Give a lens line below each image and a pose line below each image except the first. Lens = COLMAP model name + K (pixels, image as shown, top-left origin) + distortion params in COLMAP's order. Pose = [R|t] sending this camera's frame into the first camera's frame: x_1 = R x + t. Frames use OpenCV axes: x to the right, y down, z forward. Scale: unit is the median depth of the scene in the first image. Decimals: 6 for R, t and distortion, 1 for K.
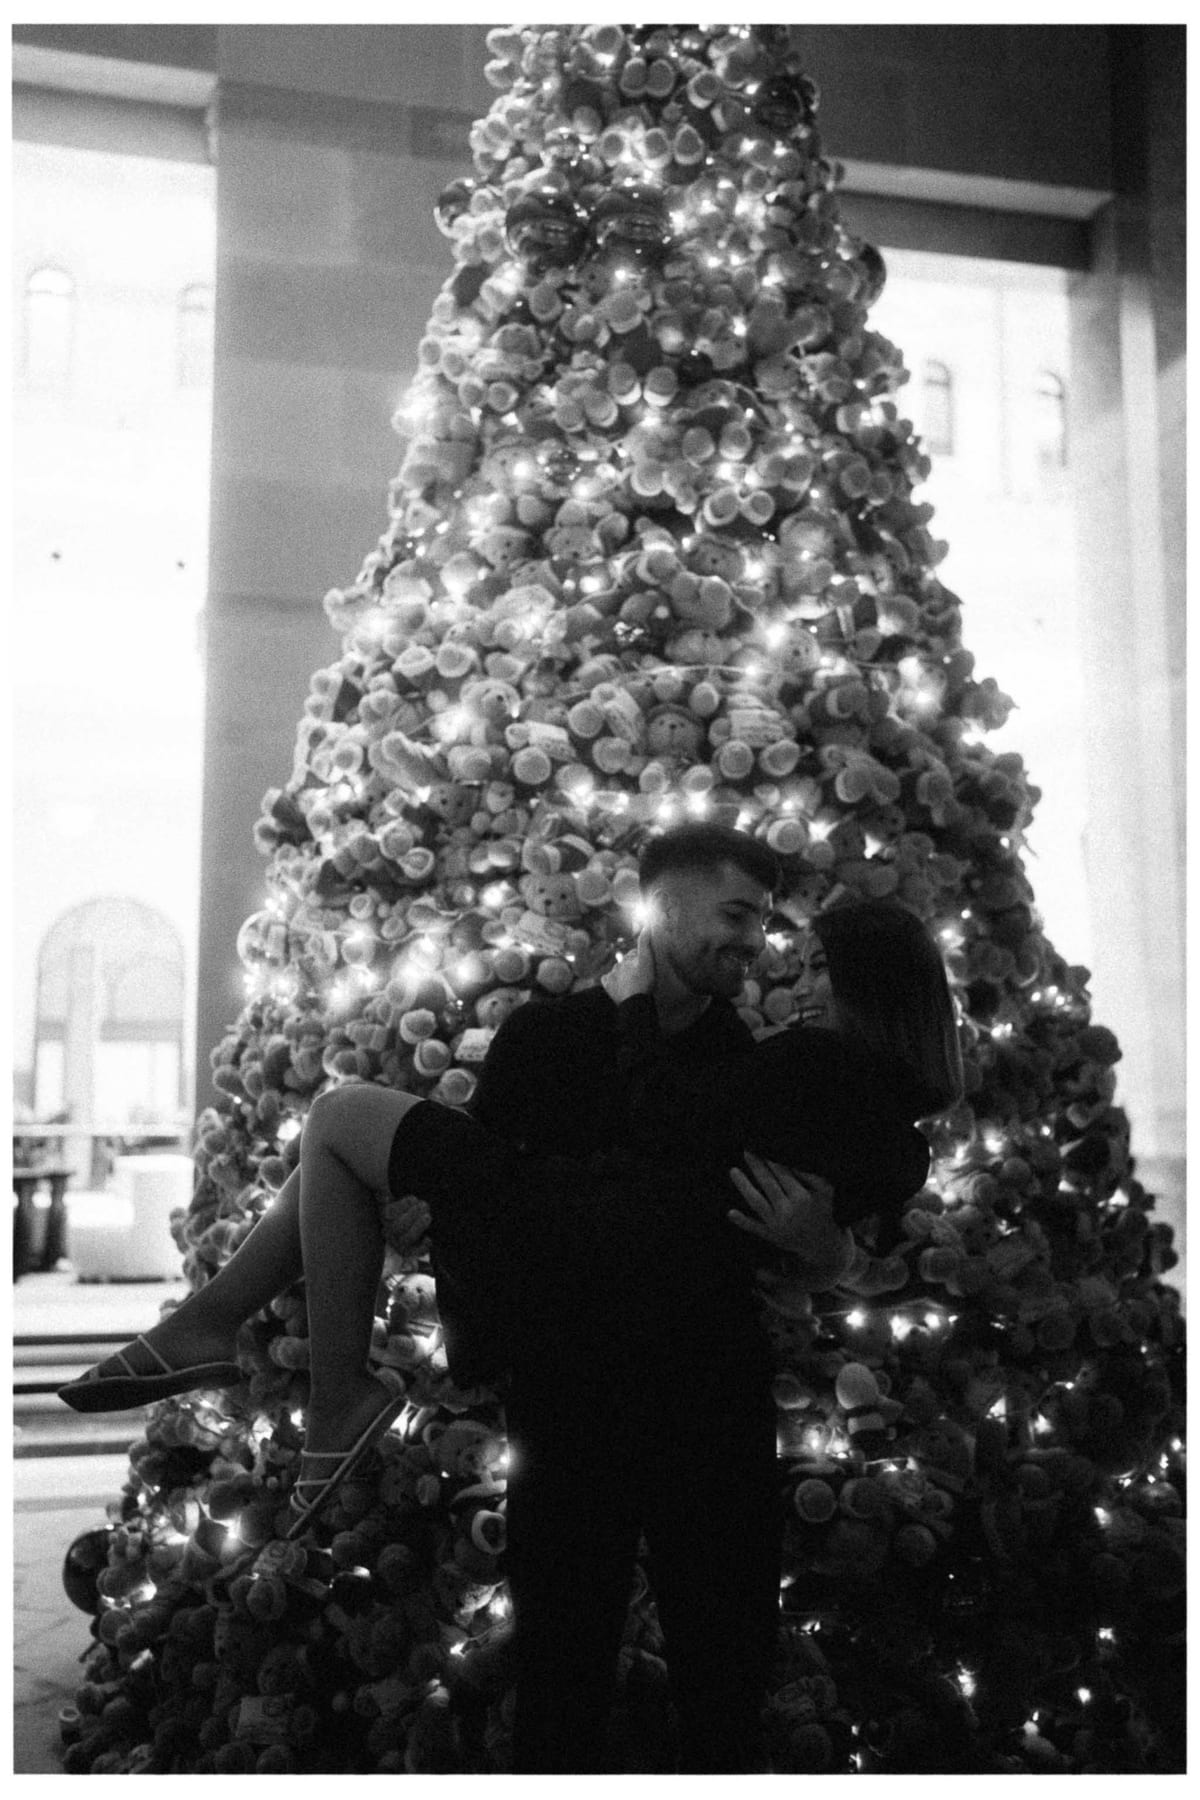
lens RADIAL K [[1760.8, 0, 589.5], [0, 1760.8, 897.6], [0, 0, 1]] dist [-0.044377, 0.153758]
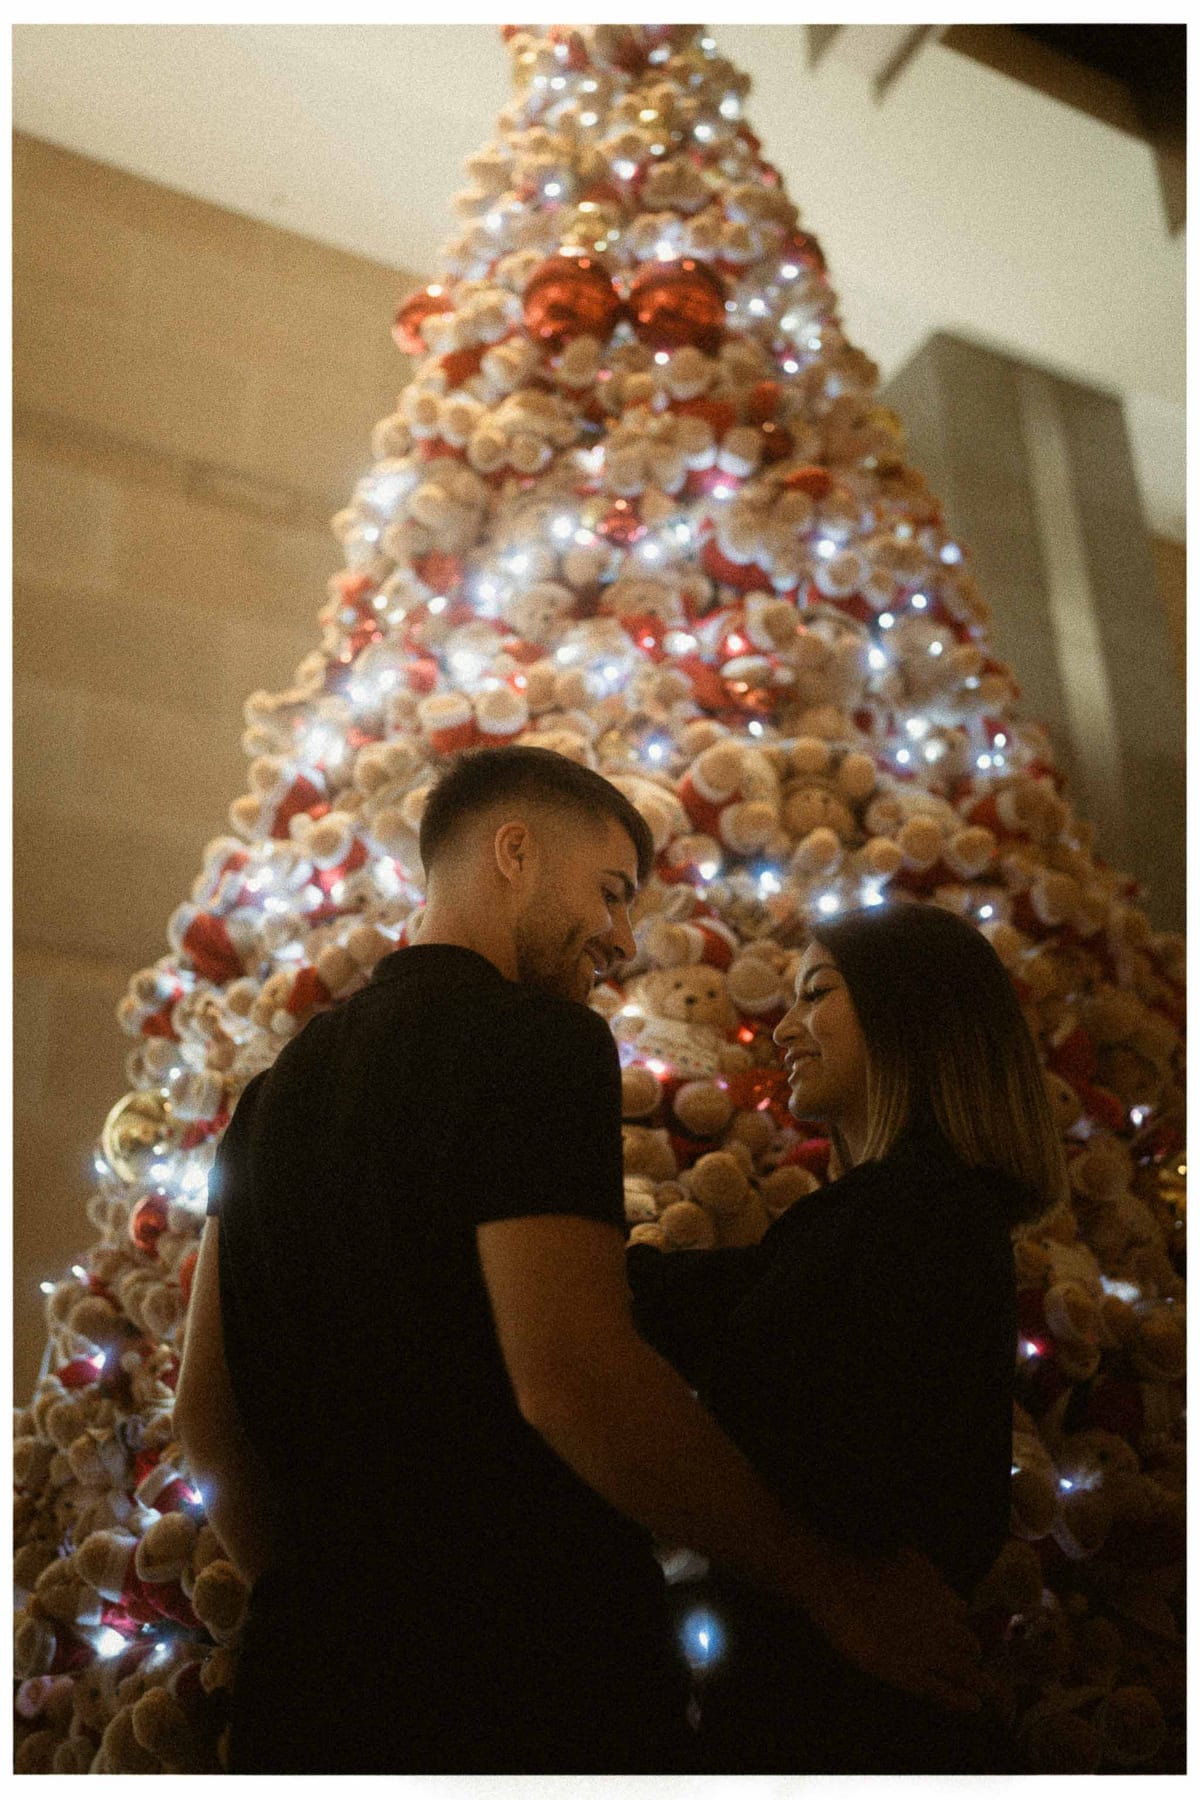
lens RADIAL K [[1762.2, 0, 596.6], [0, 1762.2, 890.2], [0, 0, 1]] dist [-0.050115, 0.164144]
pose [[0.970708, 0.087455, 0.223781, -0.195834], [-0.014256, 0.950724, -0.309711, 0.157773], [-0.239840, 0.297448, 0.924122, 0.350705]]
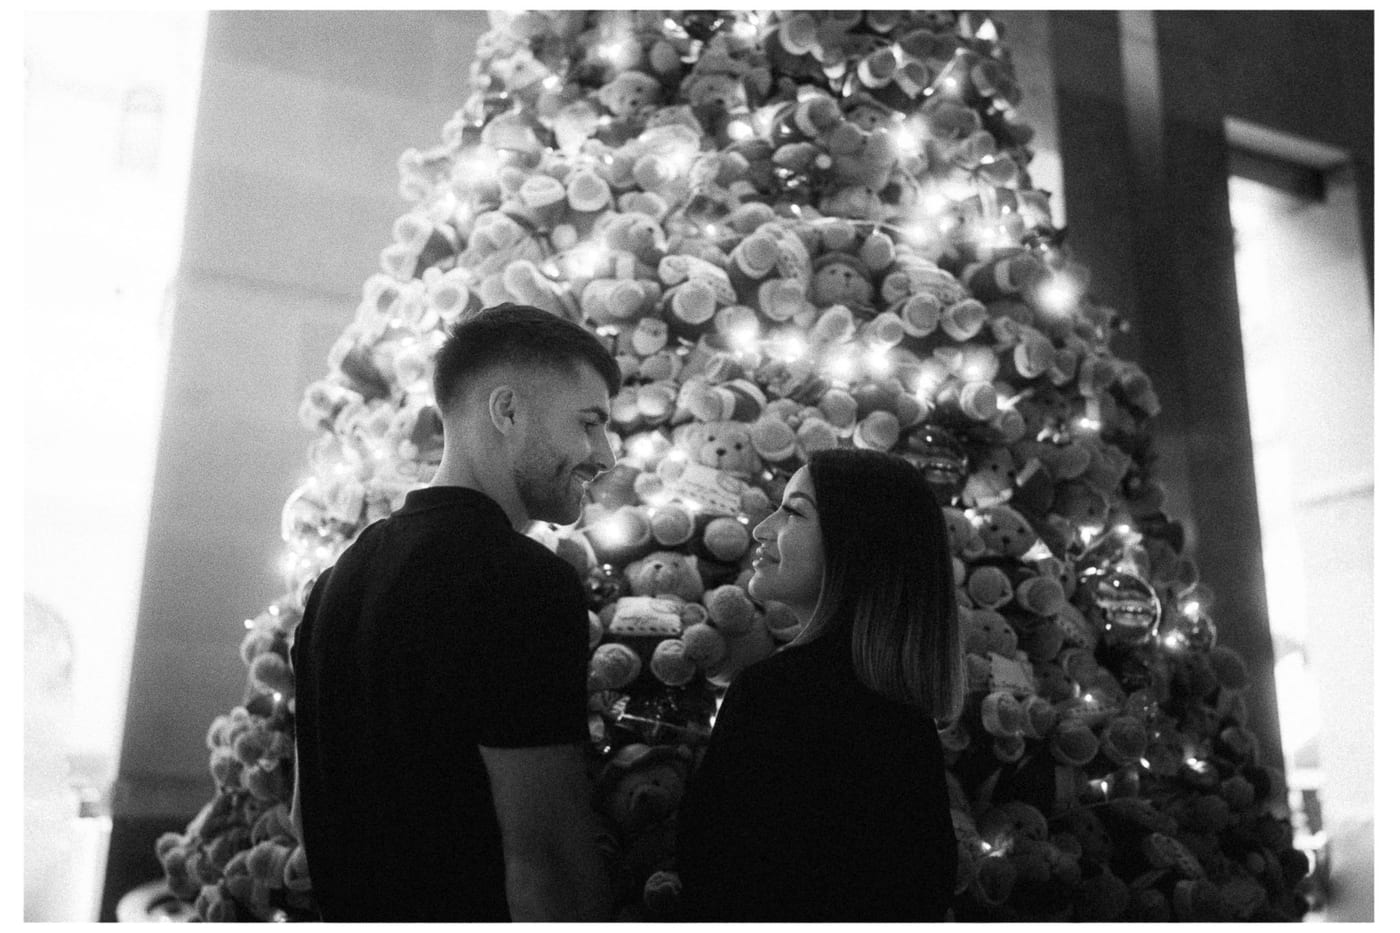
lens RADIAL K [[1370.6, 0, 699.0], [0, 1370.6, 454.4], [0, 0, 1]] dist [-0.050115, 0.164144]
pose [[0.978159, 0.069385, 0.195934, -0.149351], [-0.043730, 0.990237, -0.132354, 0.083733], [-0.203204, 0.120895, 0.971644, 0.342430]]
